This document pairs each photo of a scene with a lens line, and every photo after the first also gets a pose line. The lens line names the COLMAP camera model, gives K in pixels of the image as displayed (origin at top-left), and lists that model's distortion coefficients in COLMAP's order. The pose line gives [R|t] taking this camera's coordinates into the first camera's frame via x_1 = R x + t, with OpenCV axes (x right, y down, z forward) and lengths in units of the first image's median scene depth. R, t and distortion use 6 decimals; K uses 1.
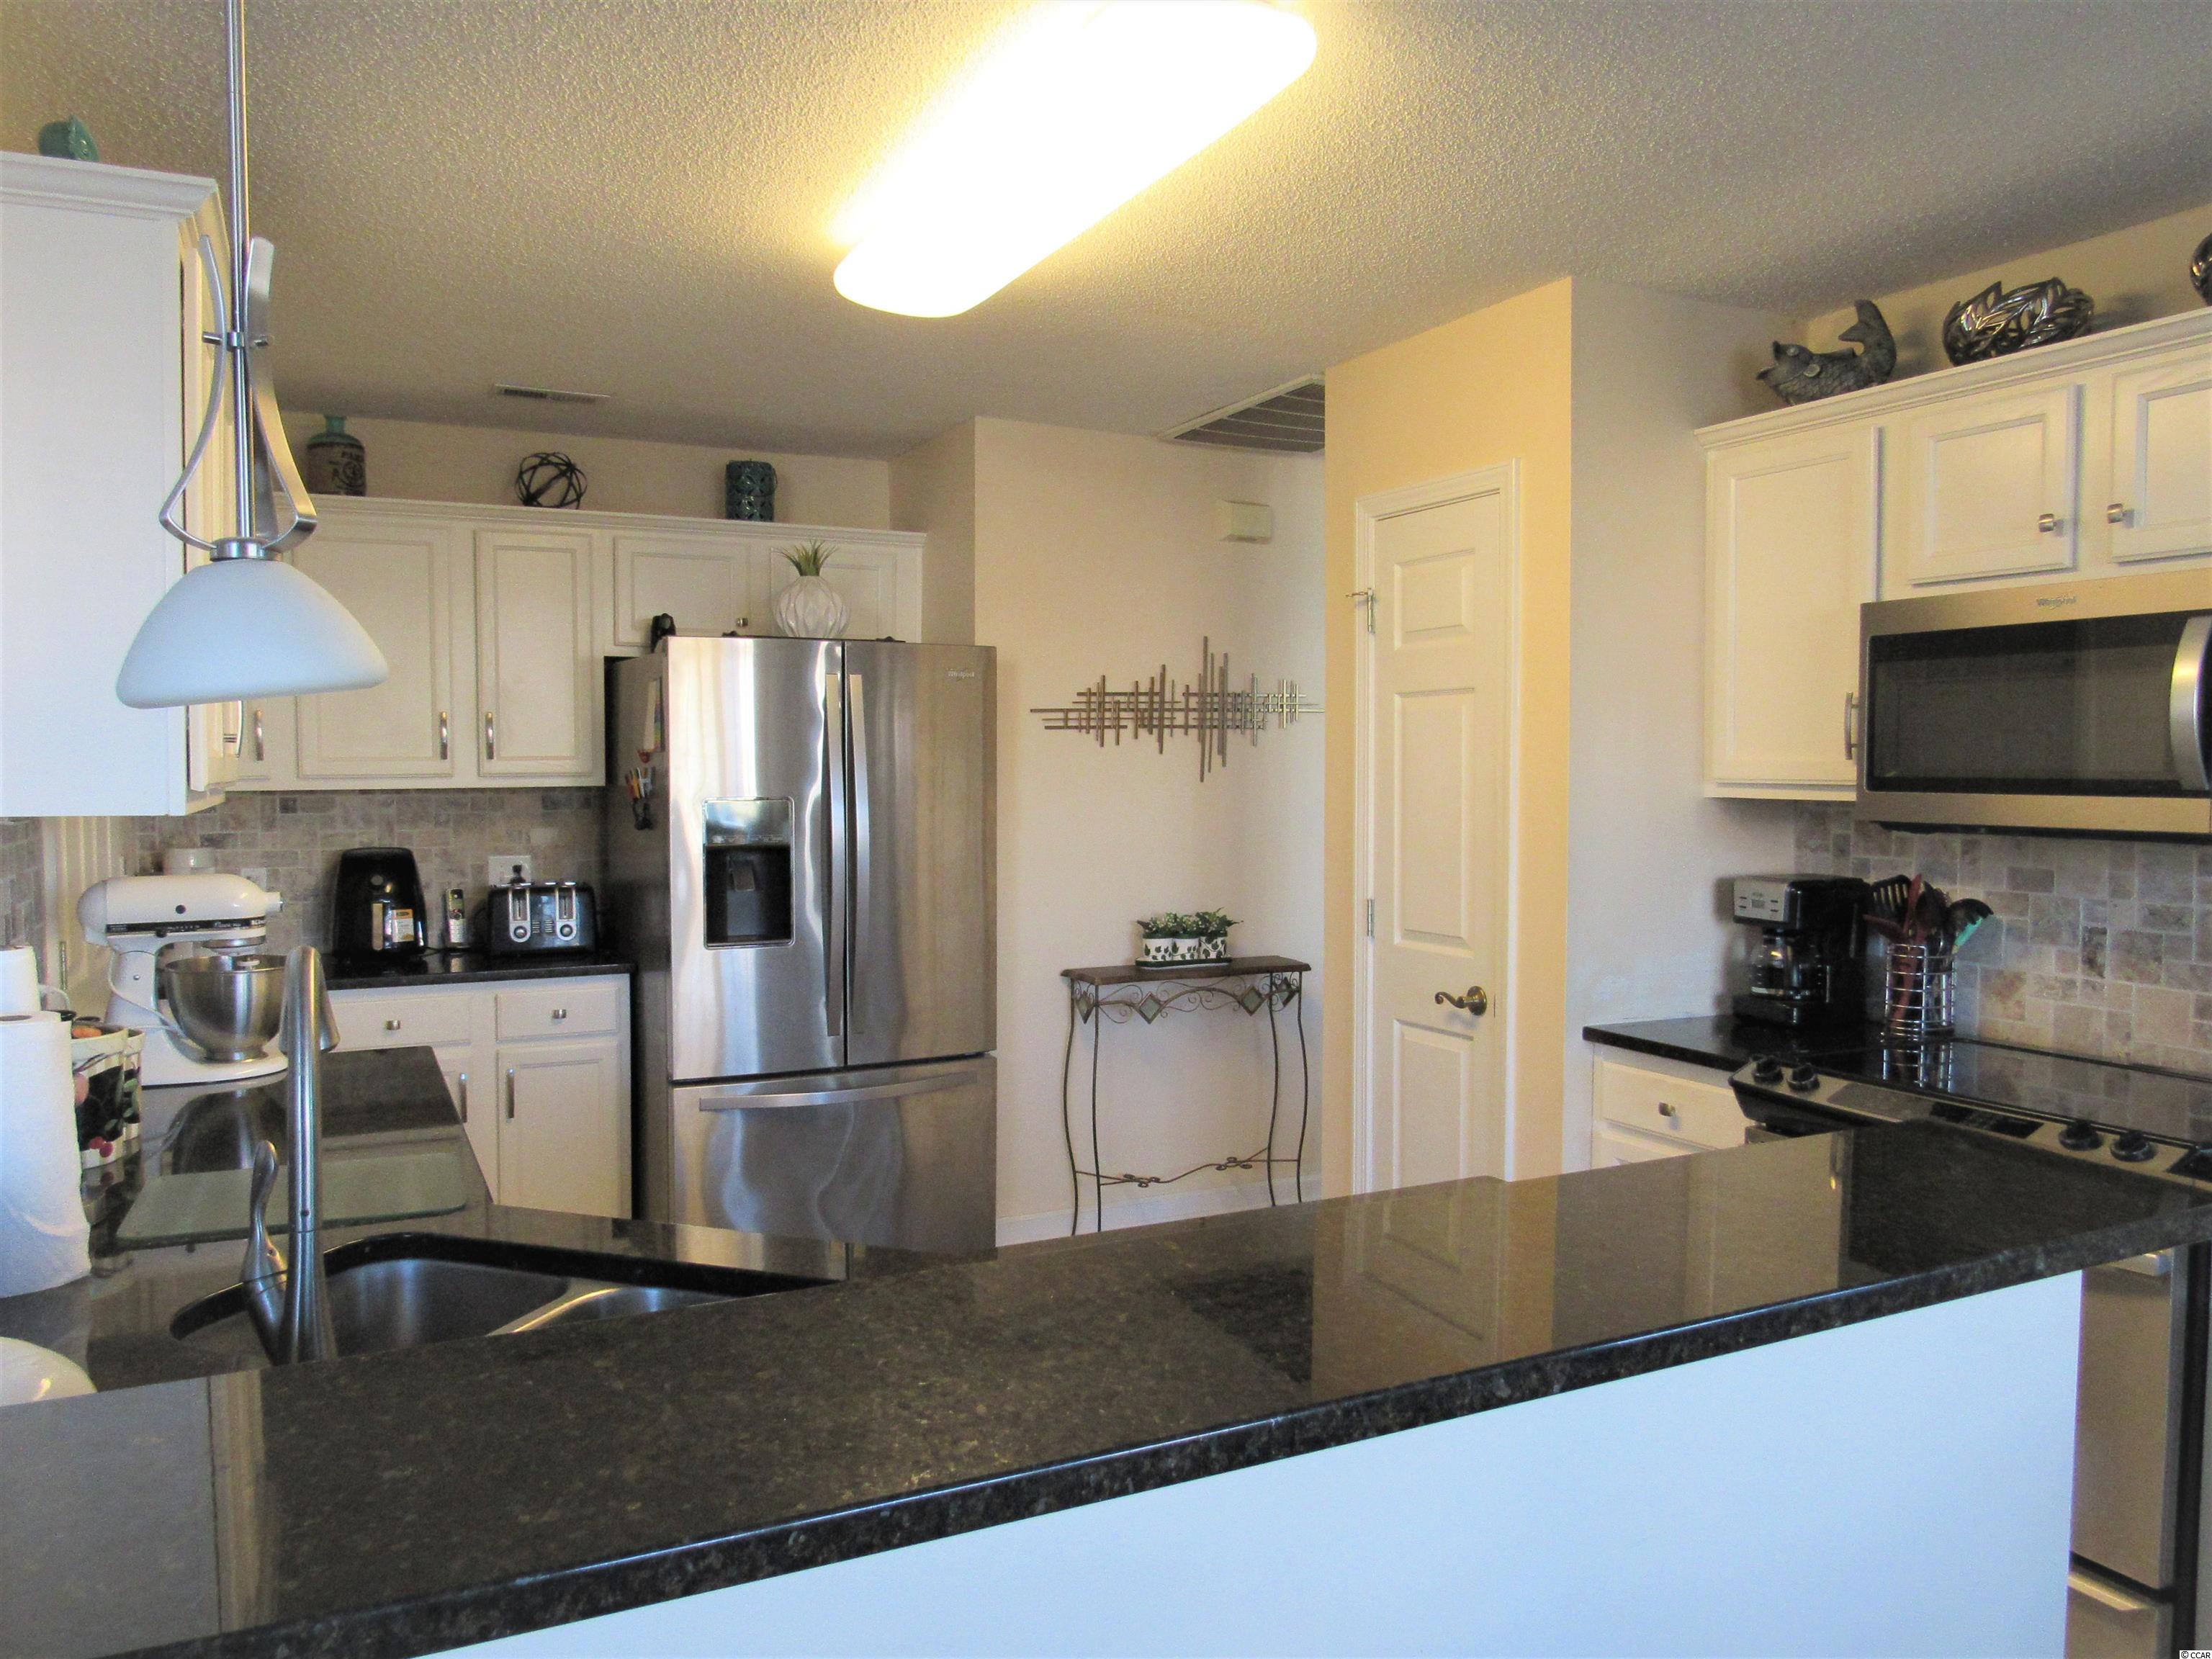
lens RADIAL K [[1623.6, 0, 1117.6], [0, 1623.6, 838.3], [0, 0, 1]] dist [-0.020059, 0.008983]
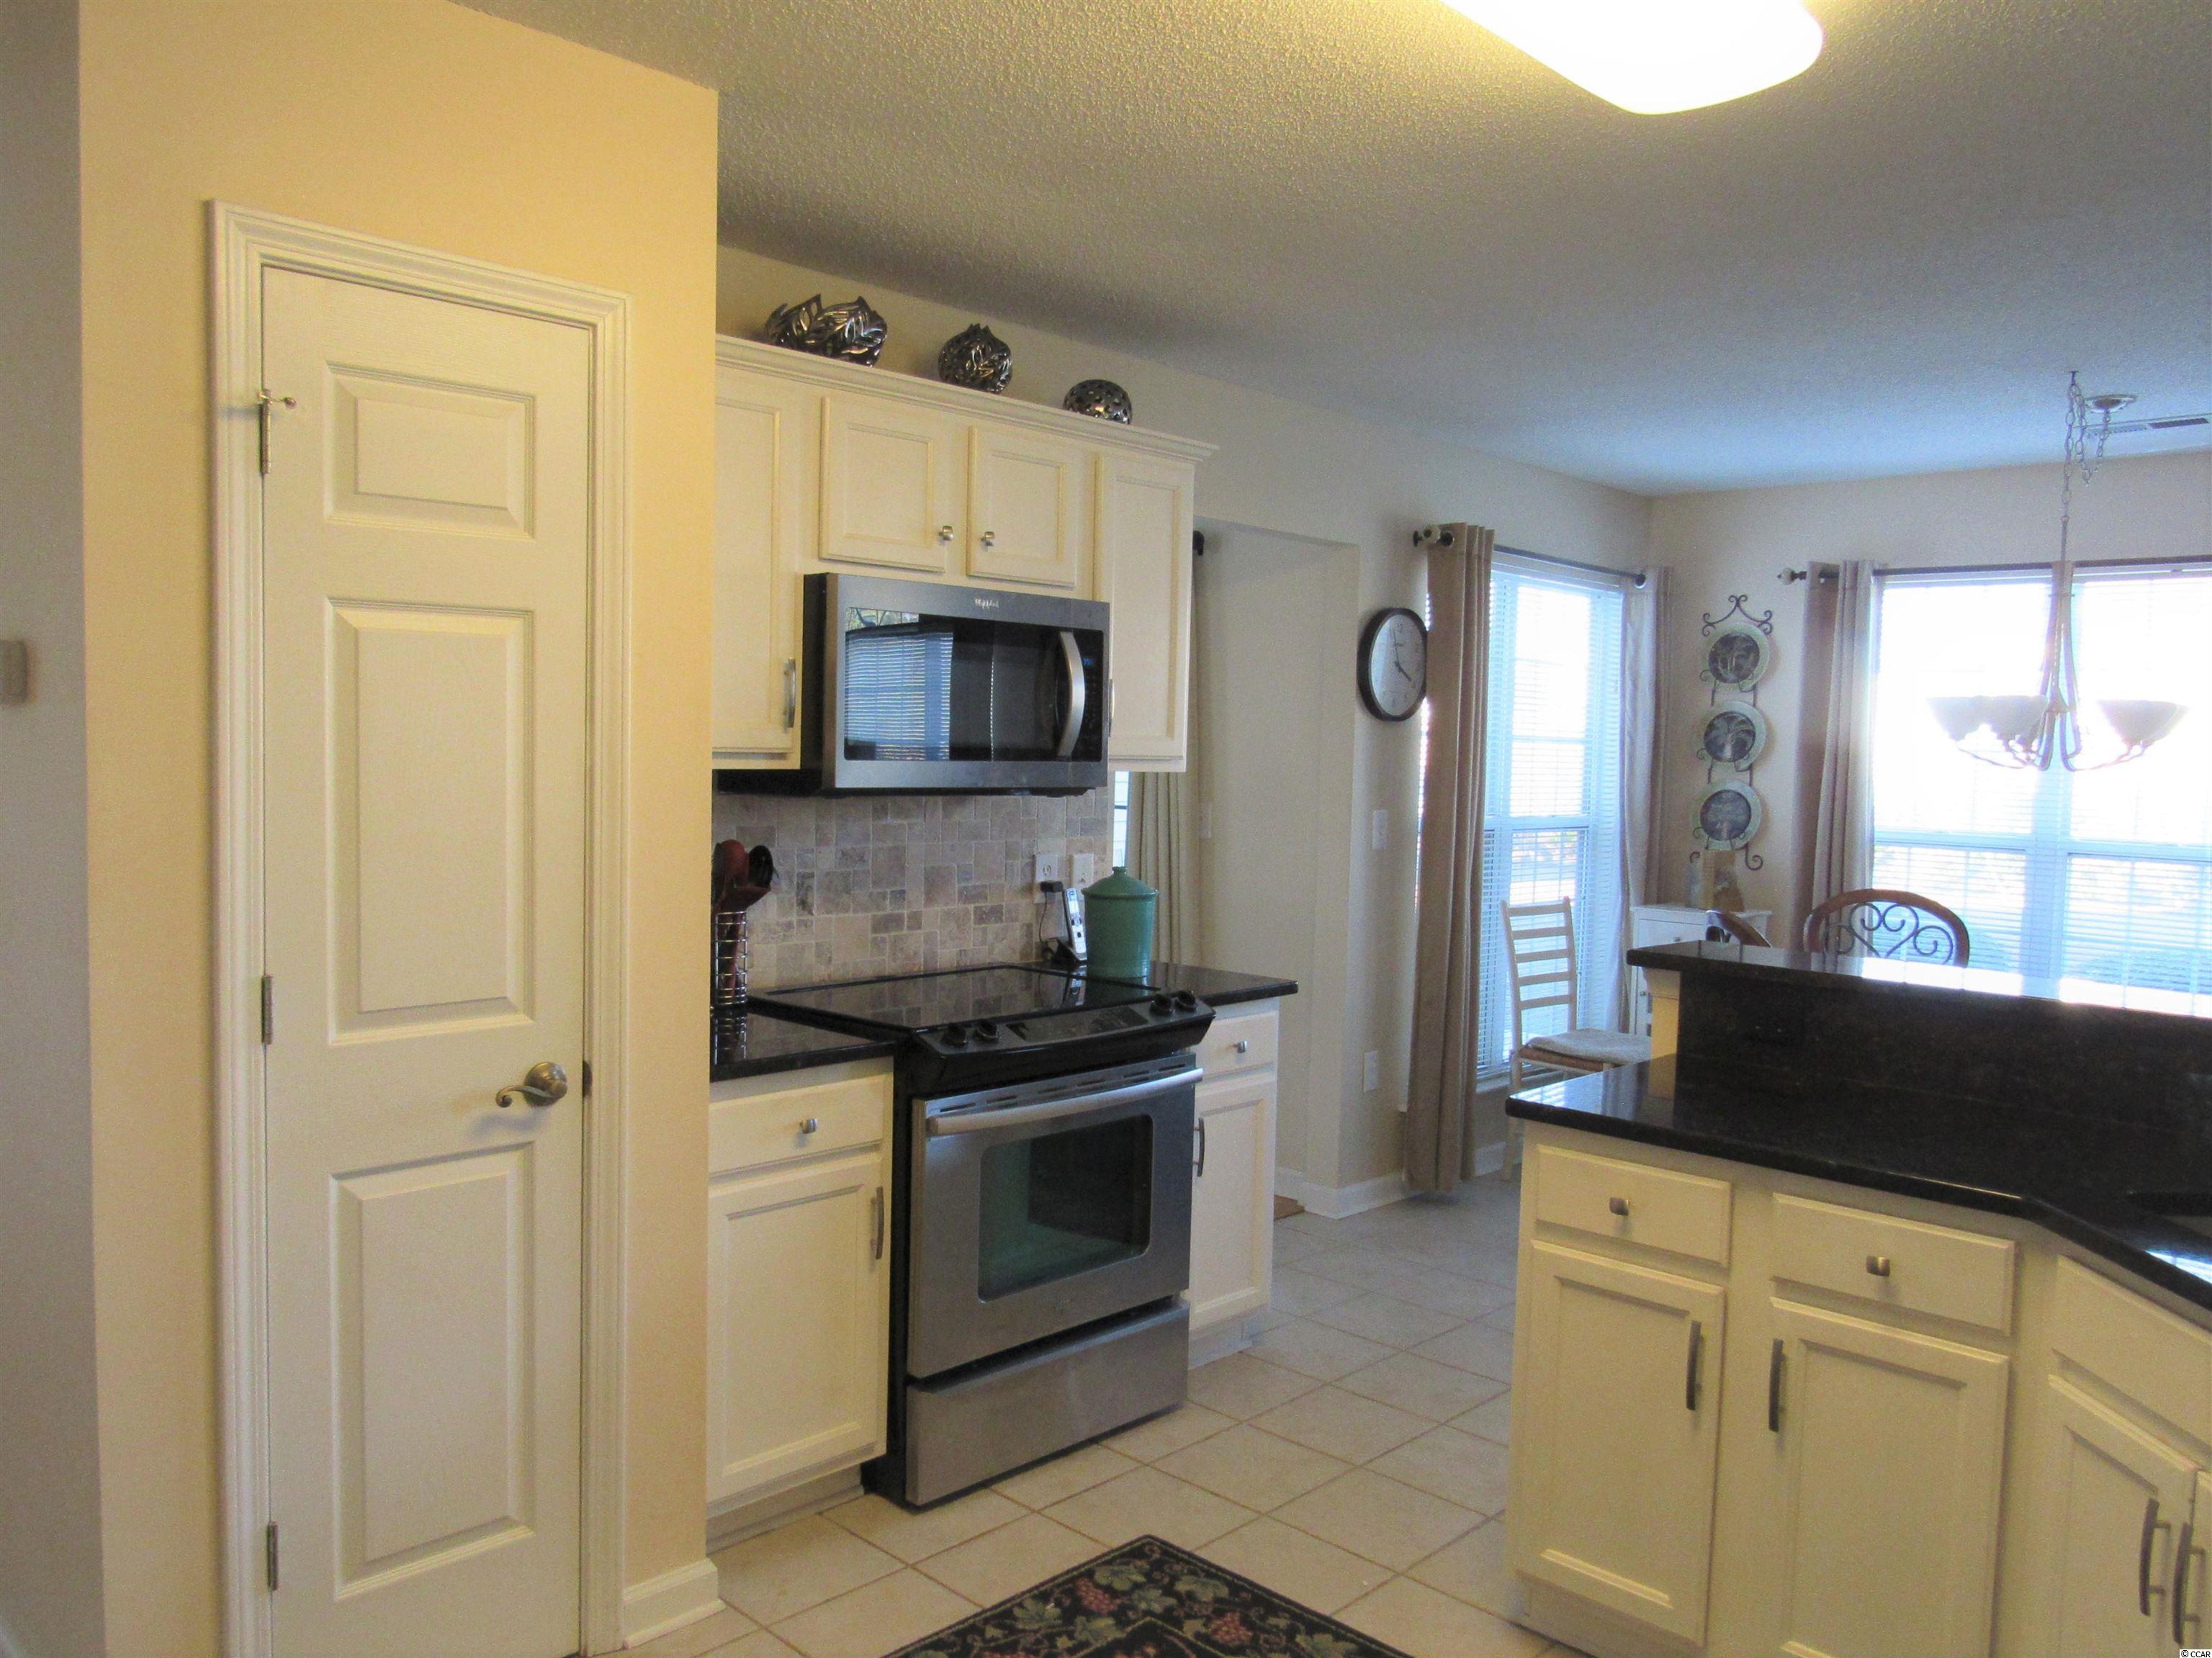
lens RADIAL K [[1623.5, 0, 1115.7], [0, 1623.5, 815.7], [0, 0, 1]] dist [-0.020059, 0.008983]
pose [[-0.334928, -0.054072, 0.940691, -0.563997], [0.018622, 0.997777, 0.063983, -0.056241], [-0.942060, 0.038947, -0.333176, 1.188520]]
